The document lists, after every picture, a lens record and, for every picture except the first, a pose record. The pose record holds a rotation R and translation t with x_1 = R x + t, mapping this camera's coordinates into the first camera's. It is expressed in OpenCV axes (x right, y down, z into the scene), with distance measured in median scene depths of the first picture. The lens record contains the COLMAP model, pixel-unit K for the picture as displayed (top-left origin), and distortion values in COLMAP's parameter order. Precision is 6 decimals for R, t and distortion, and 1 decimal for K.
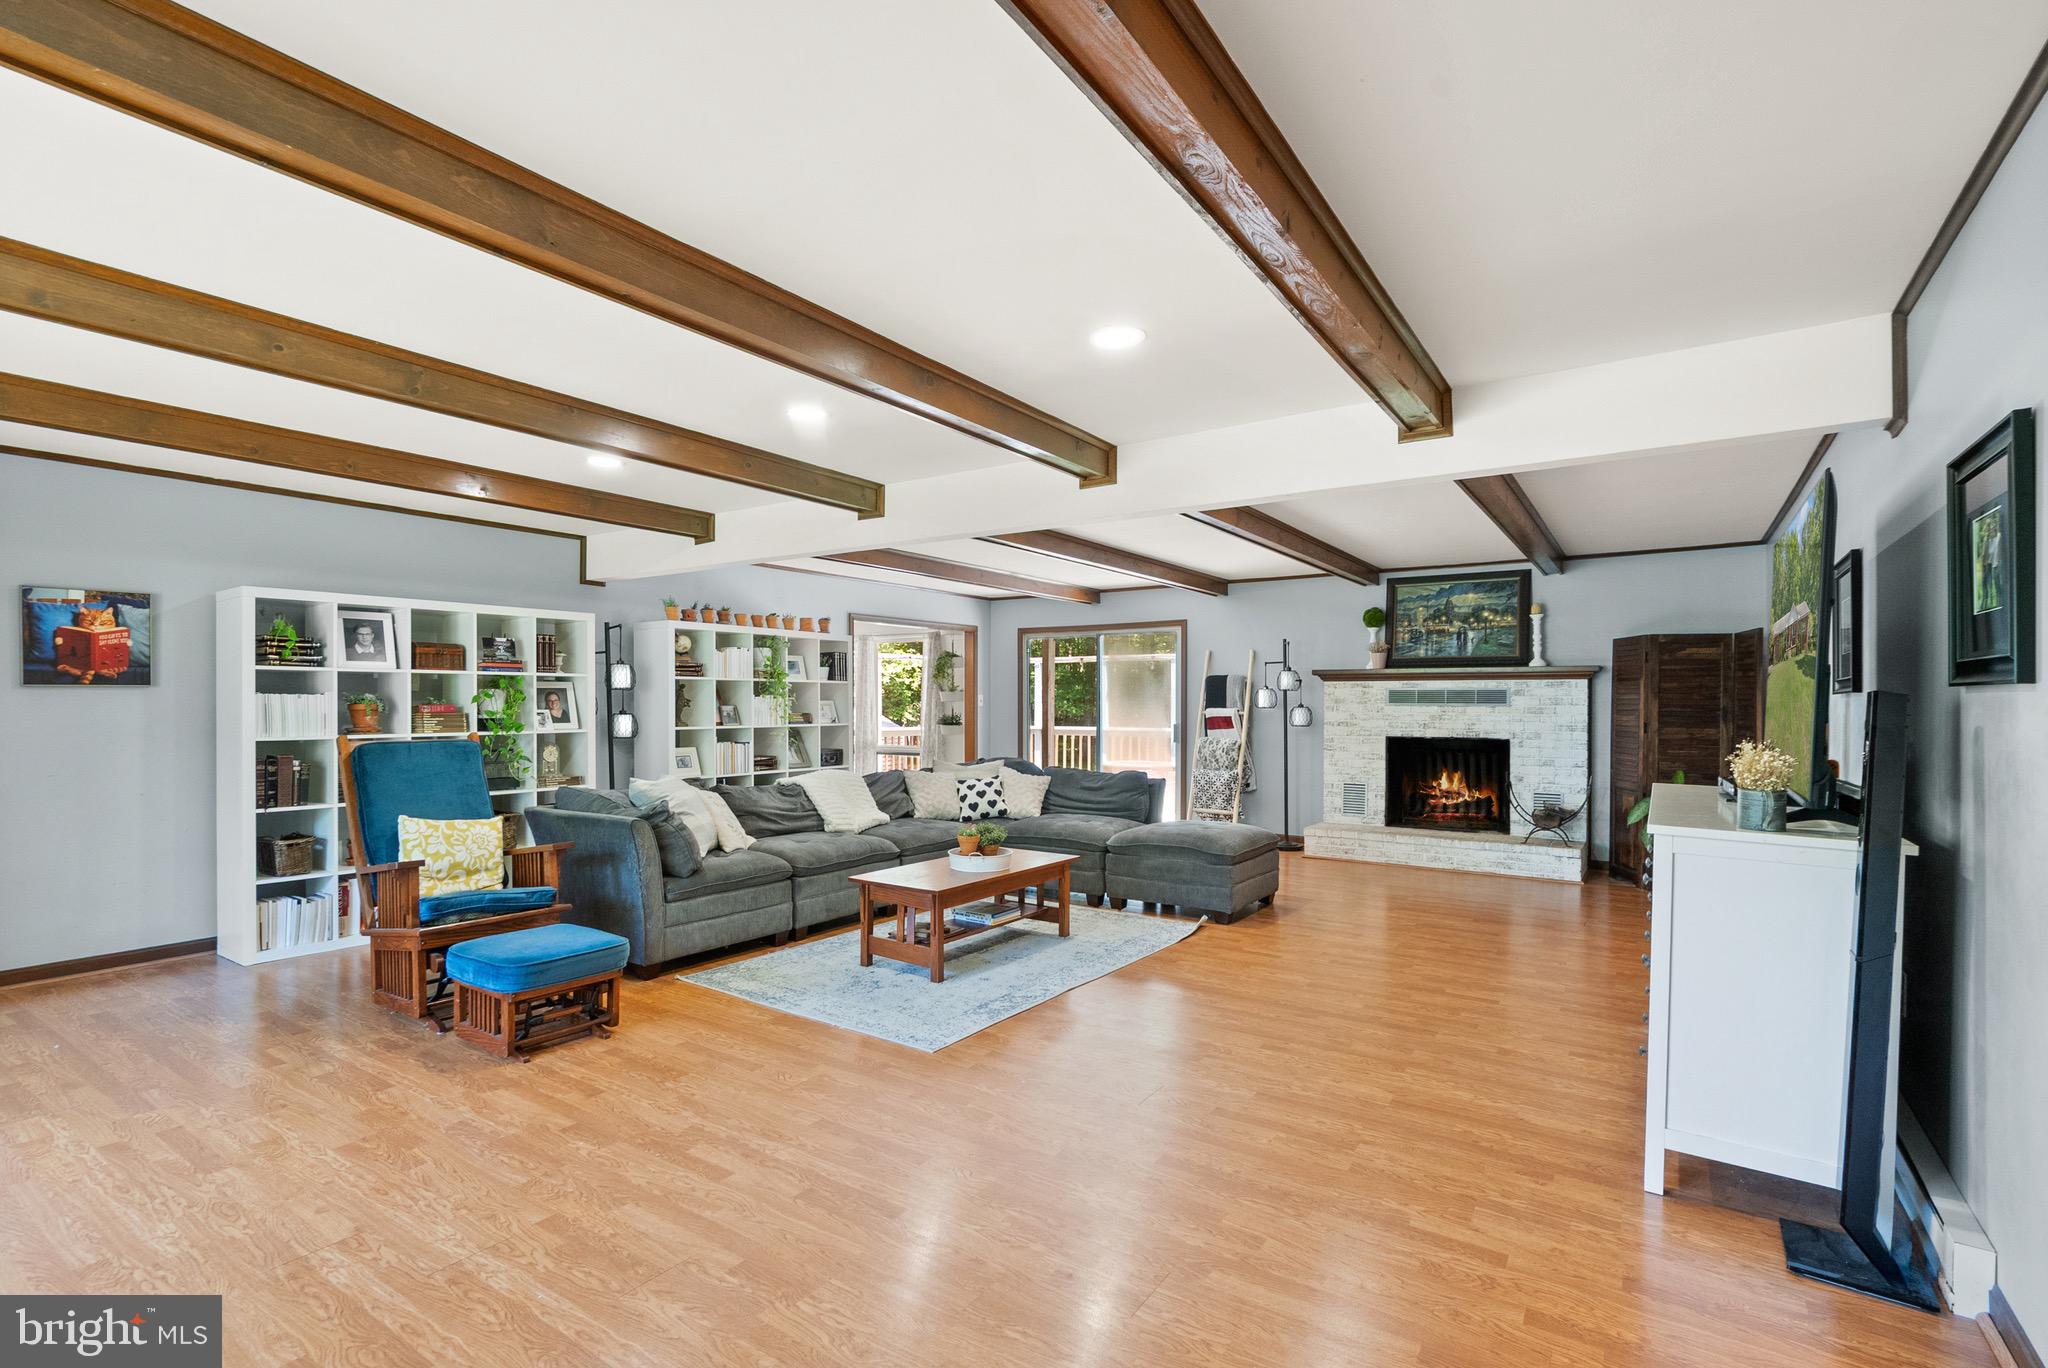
lens RADIAL K [[948.2, 0, 1019.4], [0, 948.2, 701.3], [0, 0, 1]] dist [-0.000943, 0.000243]
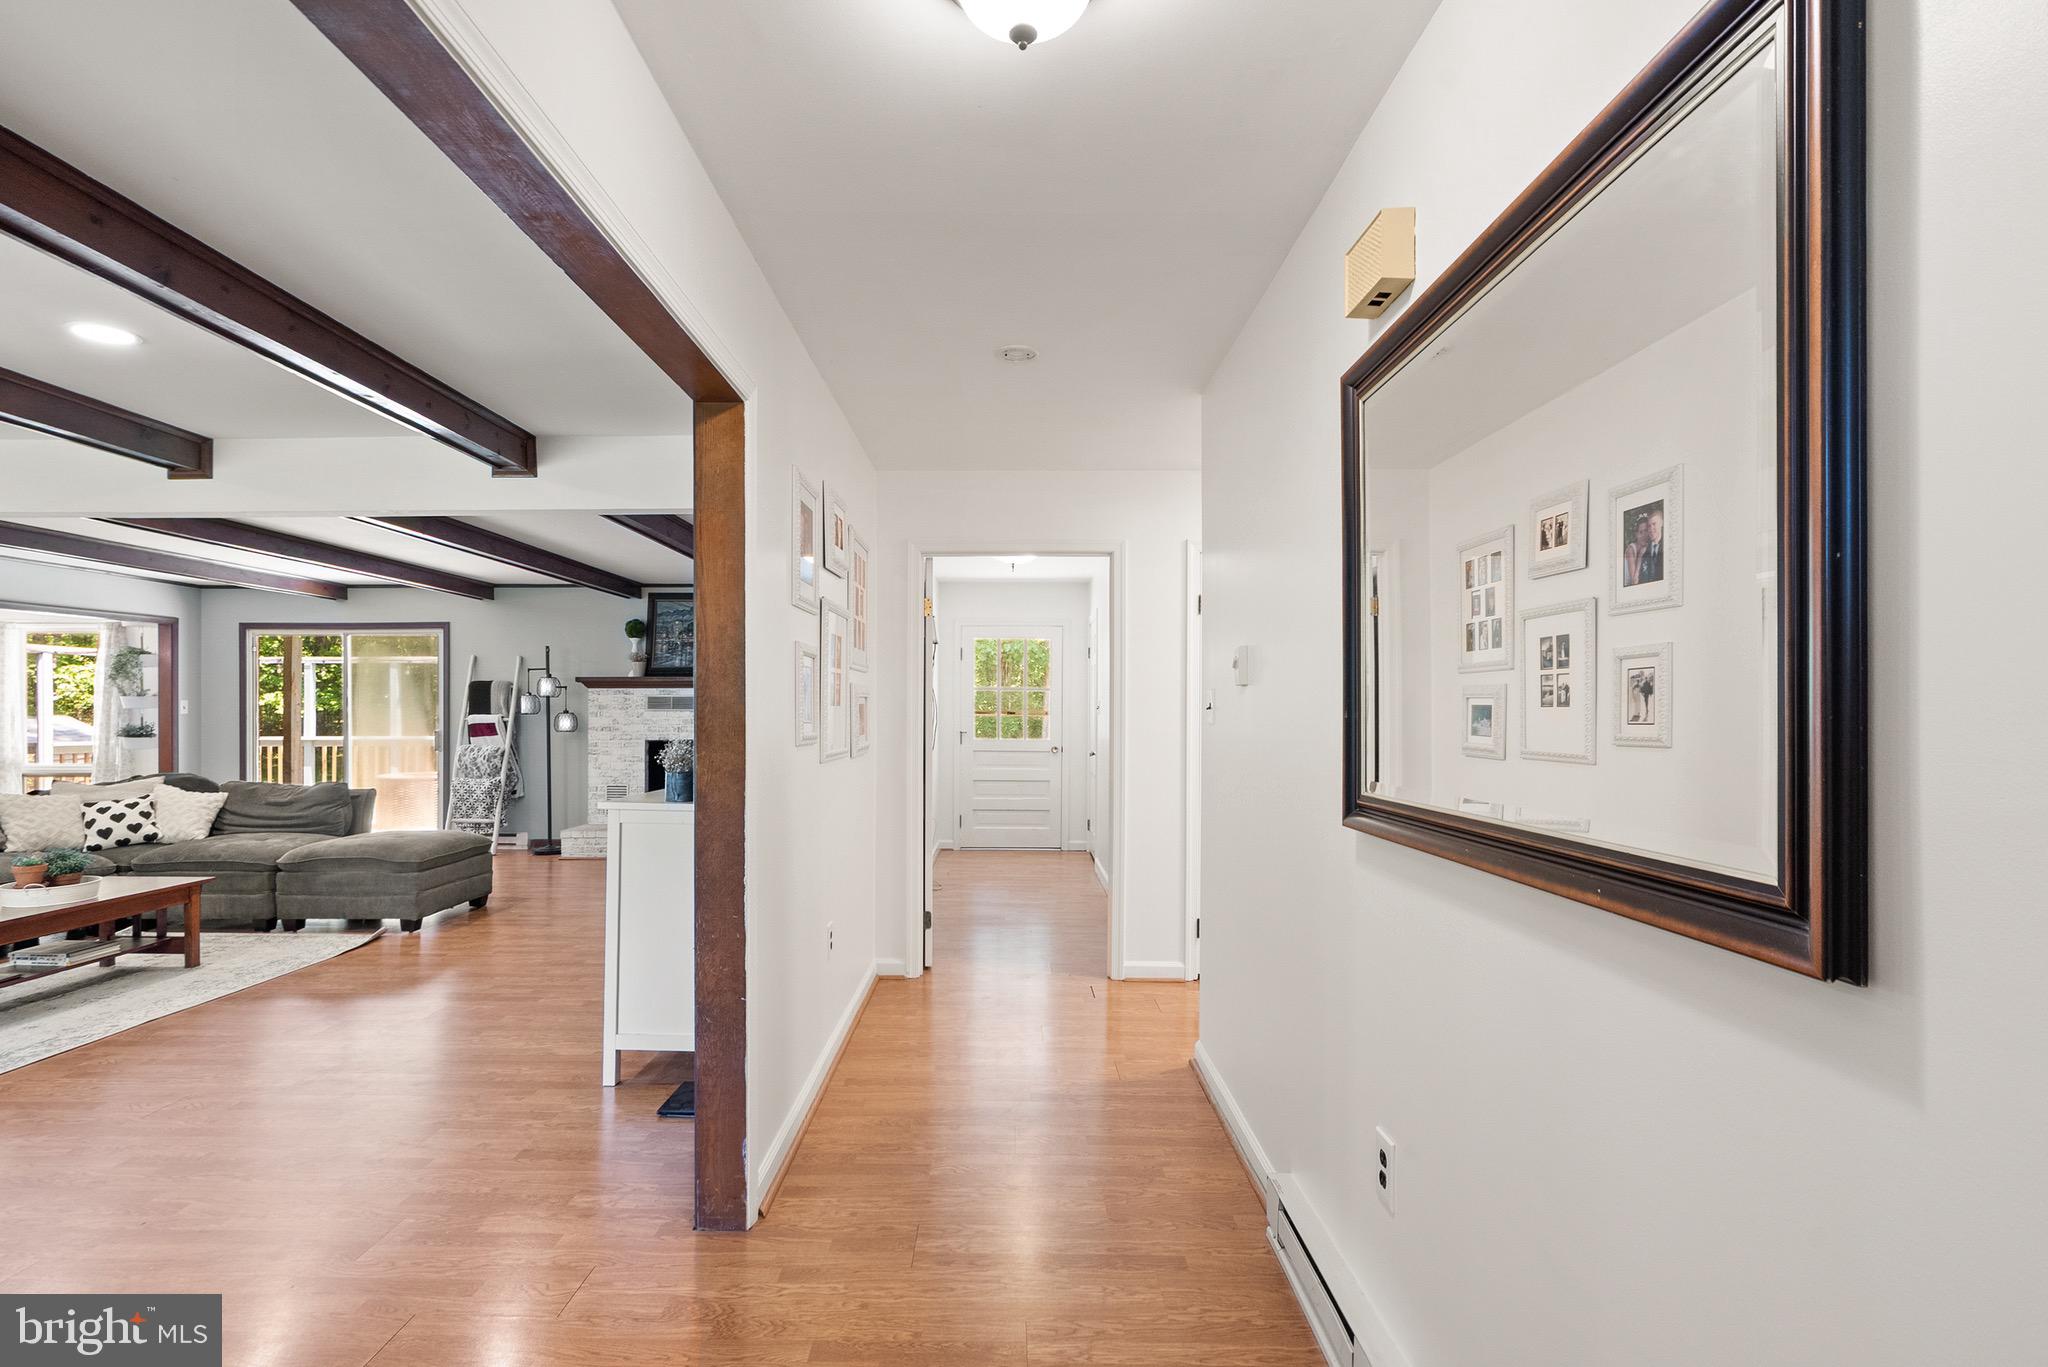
lens RADIAL K [[956.1, 0, 1001.5], [0, 956.1, 697.6], [0, 0, 1]] dist [-0.004443, 0.000311]
pose [[0.834440, 0.003618, 0.551086, 0.132725], [0.002042, 0.999951, -0.009657, 0.000427], [-0.551094, 0.009183, 0.834392, -0.130768]]
